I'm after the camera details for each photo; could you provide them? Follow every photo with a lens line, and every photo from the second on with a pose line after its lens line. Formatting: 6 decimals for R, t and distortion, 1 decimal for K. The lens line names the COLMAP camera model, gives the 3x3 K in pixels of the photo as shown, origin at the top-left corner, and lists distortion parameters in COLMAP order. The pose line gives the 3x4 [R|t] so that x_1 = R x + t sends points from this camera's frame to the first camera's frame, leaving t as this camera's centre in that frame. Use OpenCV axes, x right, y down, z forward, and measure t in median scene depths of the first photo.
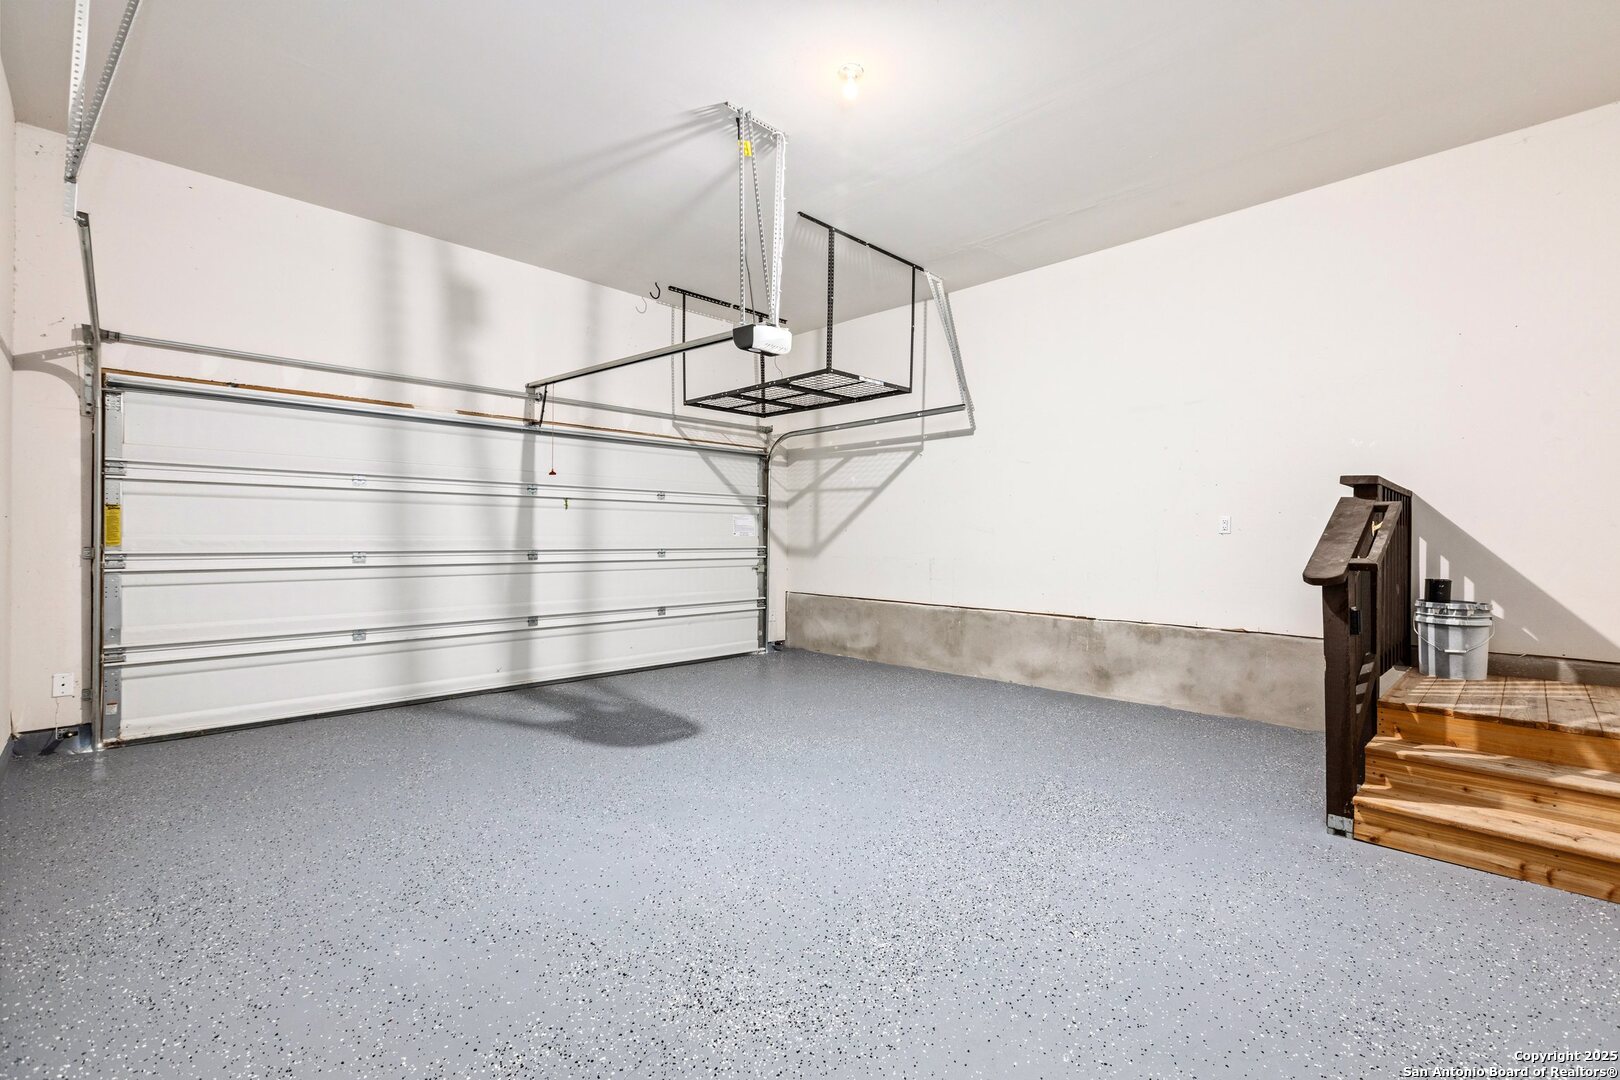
lens RADIAL K [[719.0, 0, 820.1], [0, 719.0, 542.3], [0, 0, 1]] dist [-0.002097, -0.000068]
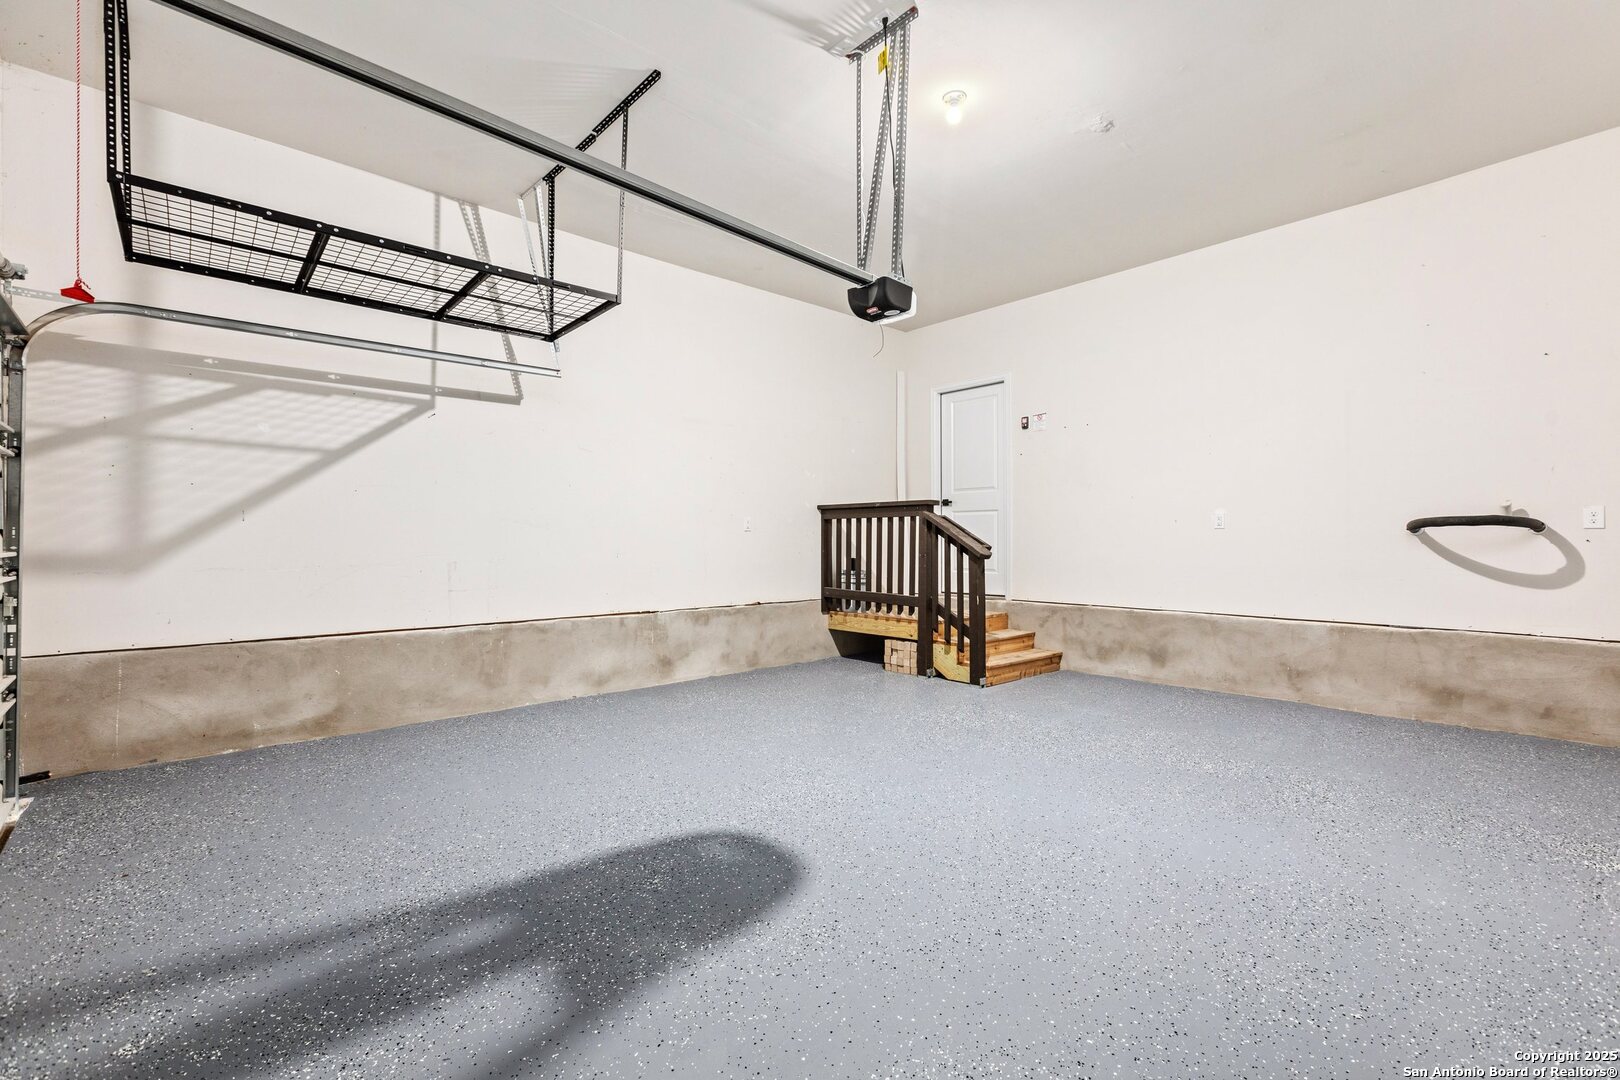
lens RADIAL K [[719.0, 0, 820.1], [0, 719.0, 542.3], [0, 0, 1]] dist [-0.002097, -0.000068]
pose [[0.043599, -0.008451, 0.999013, -0.571202], [0.005641, 0.999950, 0.008212, -0.001227], [-0.999033, 0.005277, 0.043645, 0.628899]]
